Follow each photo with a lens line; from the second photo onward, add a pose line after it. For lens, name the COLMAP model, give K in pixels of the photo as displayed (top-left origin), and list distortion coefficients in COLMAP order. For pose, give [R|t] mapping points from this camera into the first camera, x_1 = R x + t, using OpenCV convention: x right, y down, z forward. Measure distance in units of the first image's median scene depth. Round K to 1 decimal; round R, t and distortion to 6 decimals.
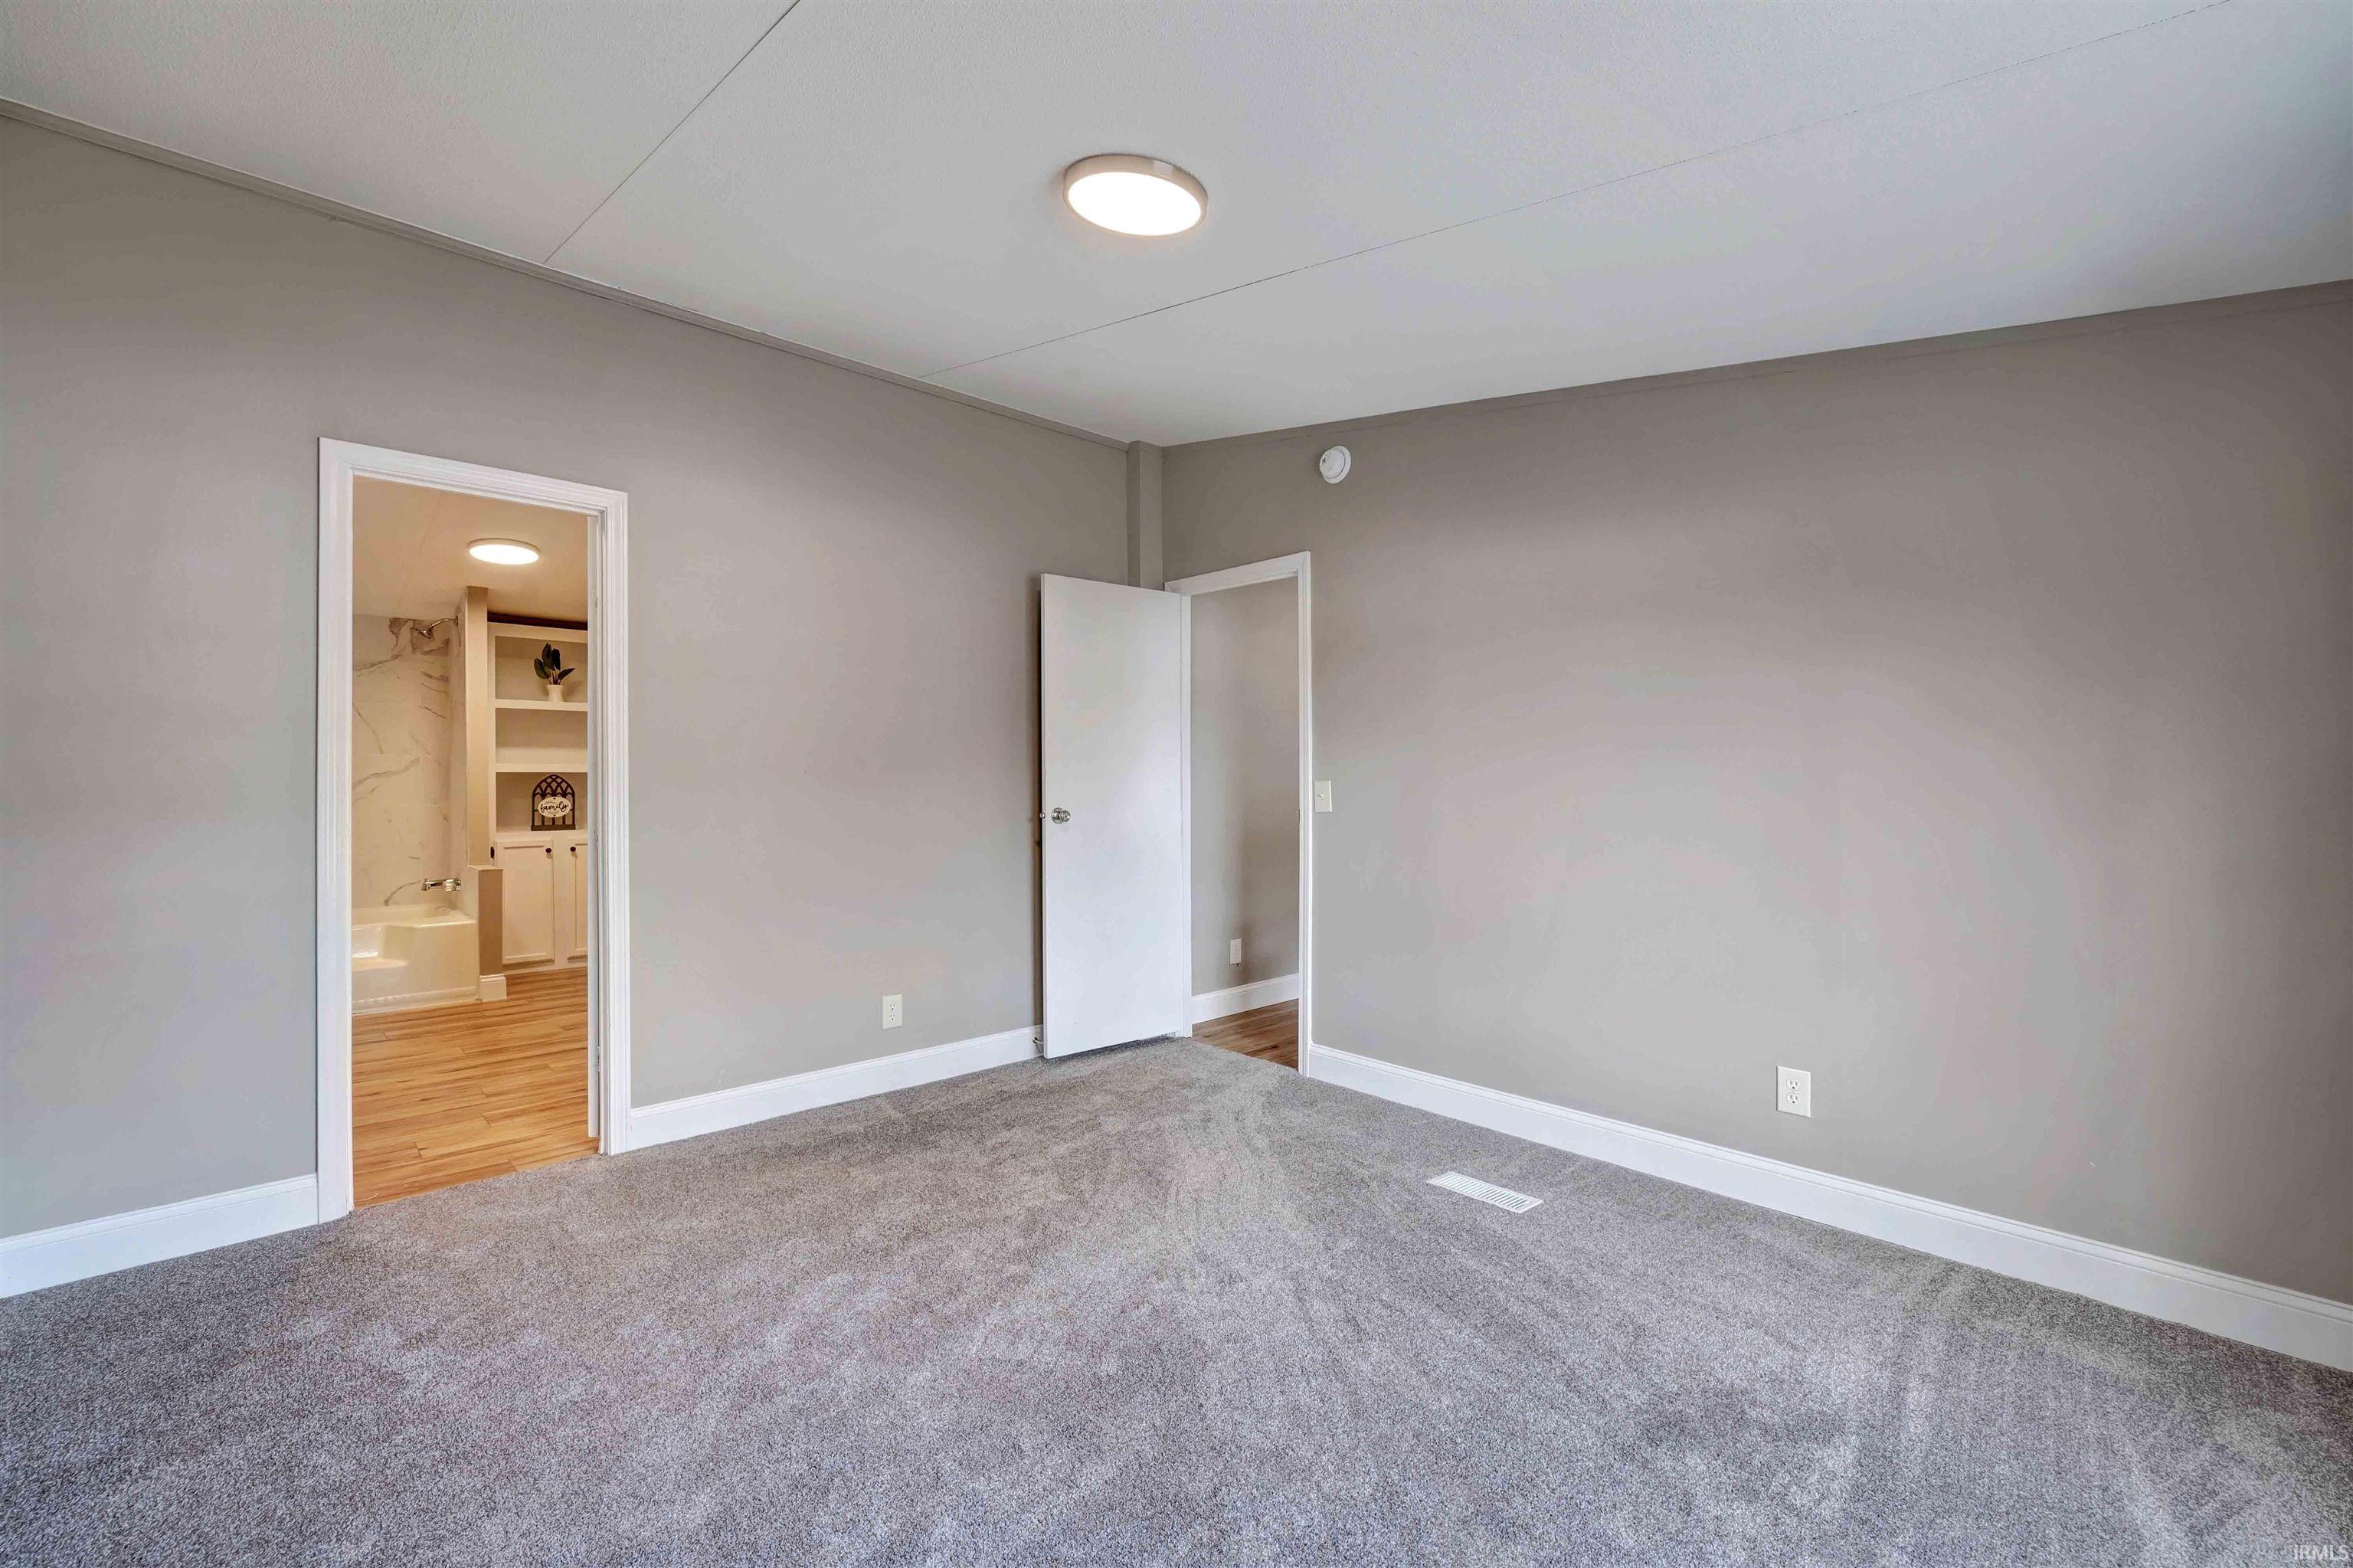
lens RADIAL K [[985.6, 0, 1169.3], [0, 985.6, 776.1], [0, 0, 1]] dist [0.003273, -0.001014]
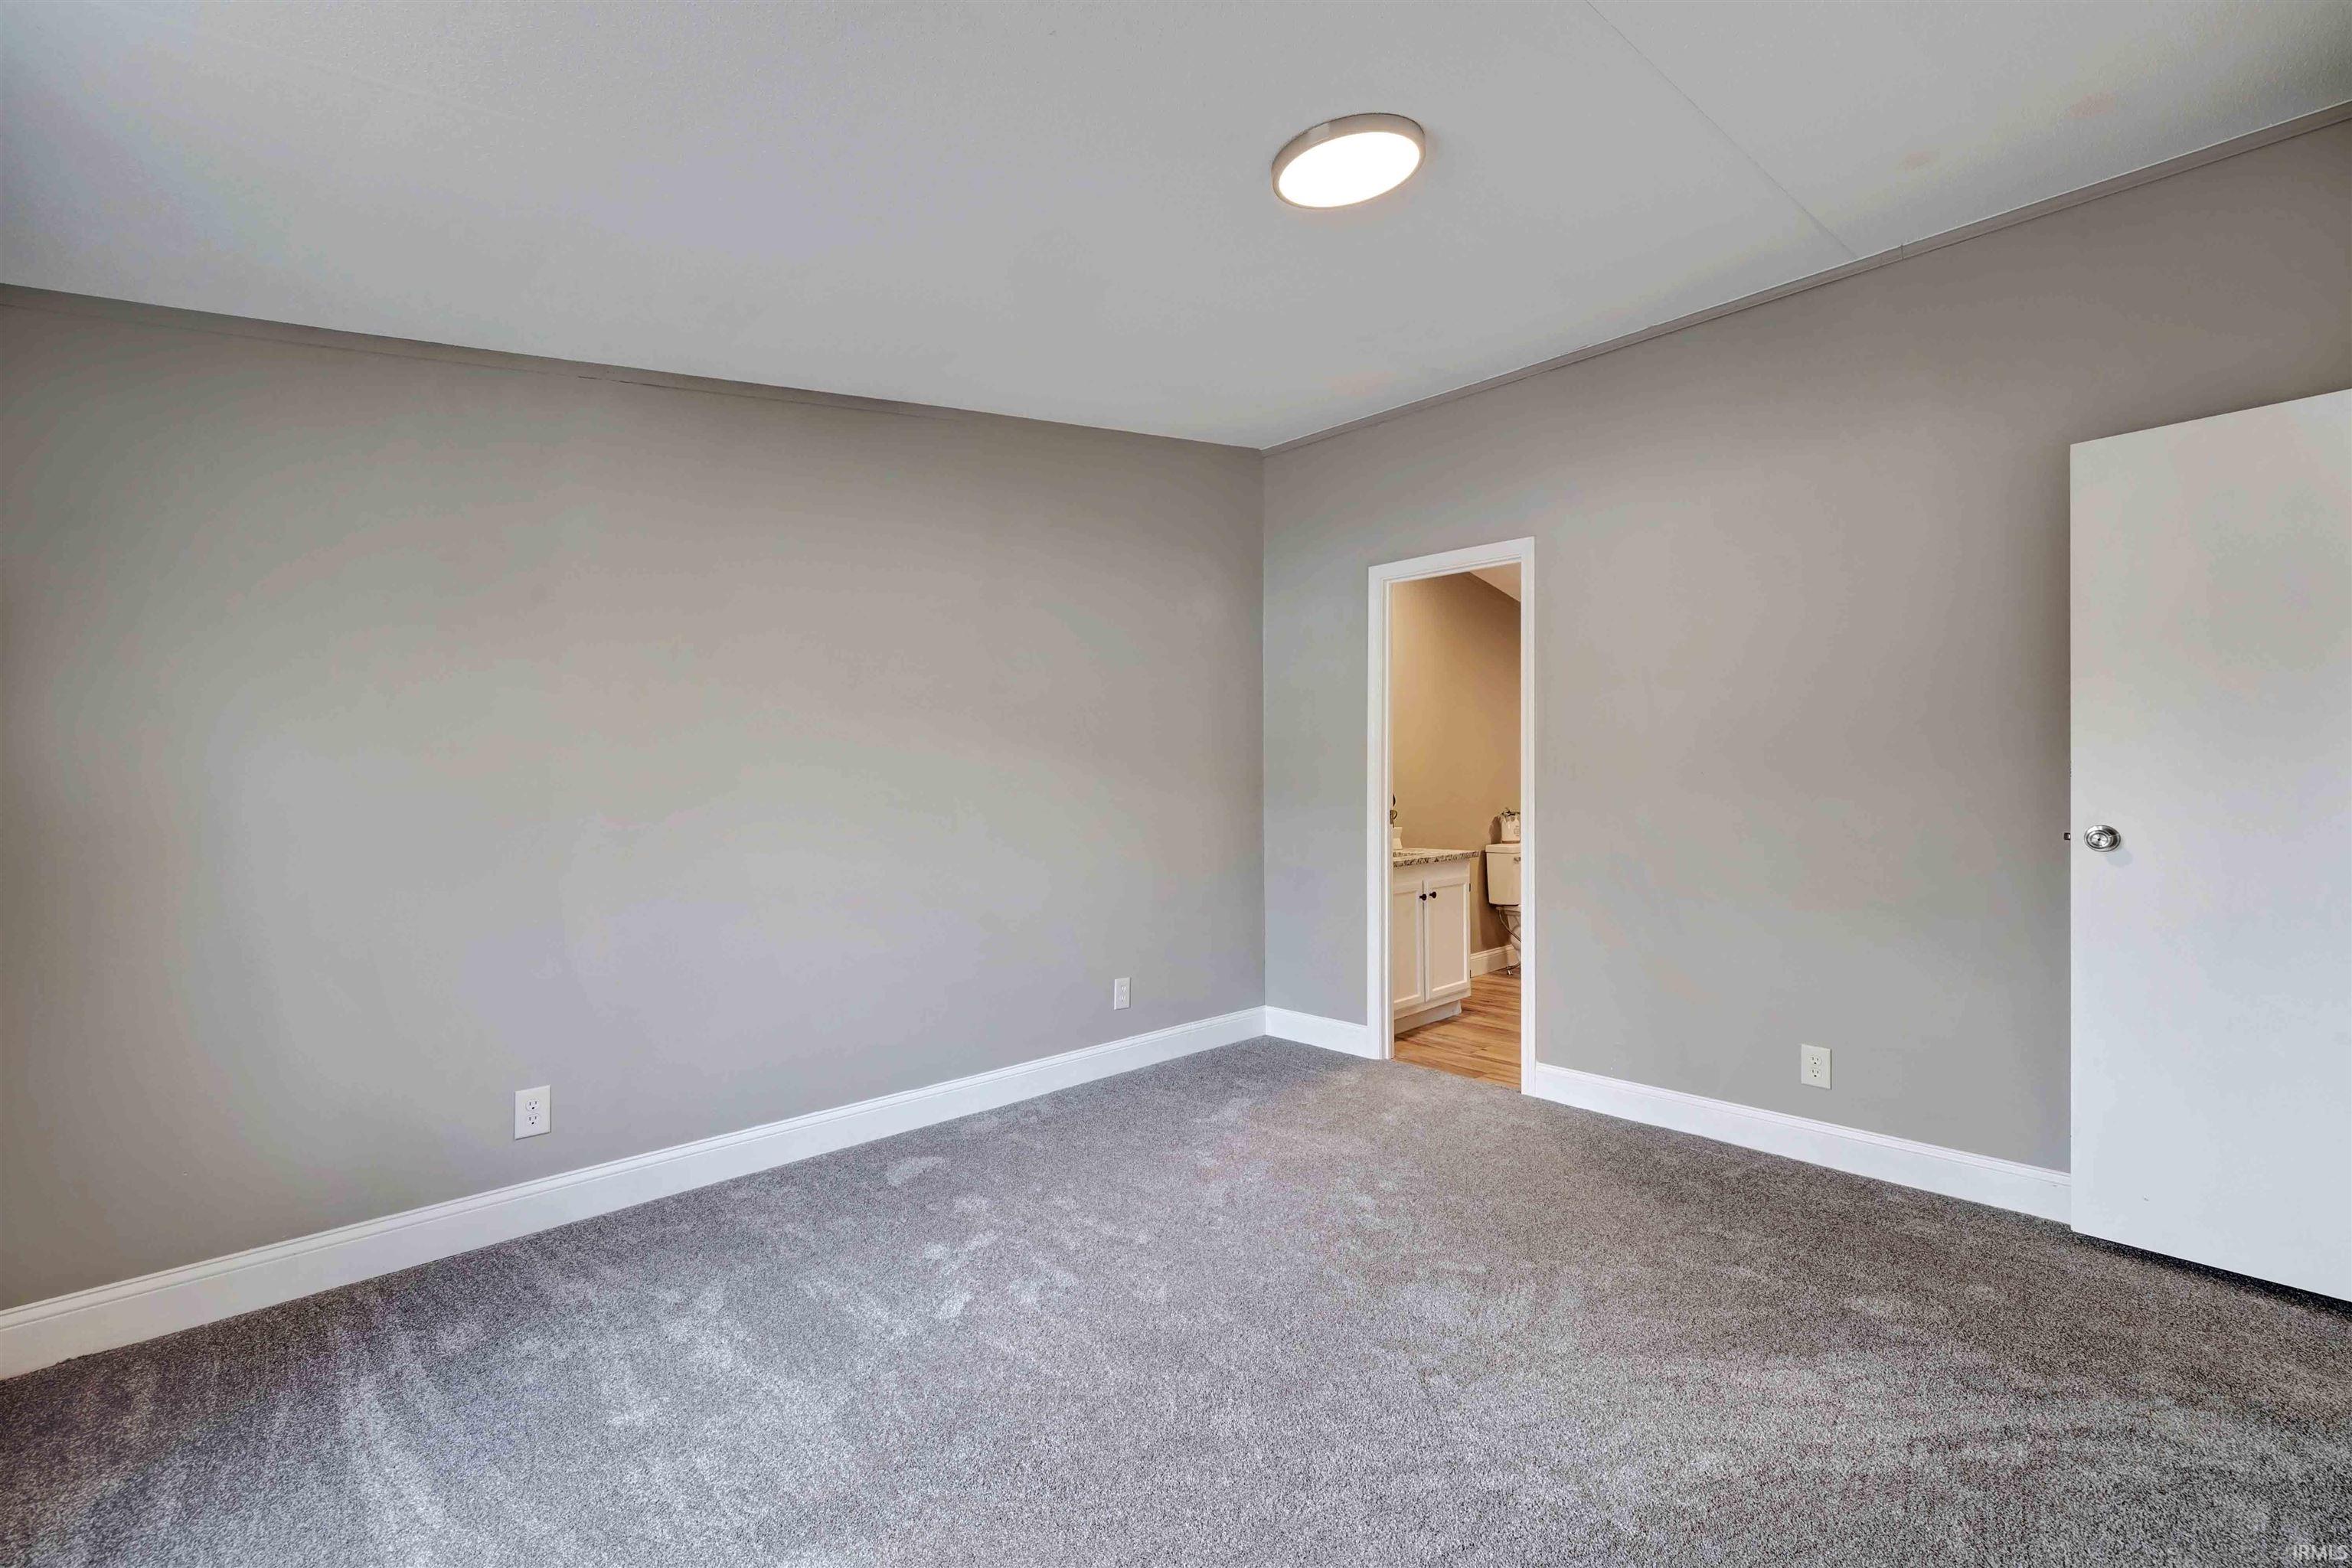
lens RADIAL K [[985.2, 0, 1169.5], [0, 985.2, 803.0], [0, 0, 1]] dist [0.003273, -0.001014]
pose [[0.019437, 0.019879, -0.999613, 0.602243], [0.009503, 0.999753, 0.020066, 0.000818], [0.999766, -0.009890, 0.019244, 0.532582]]
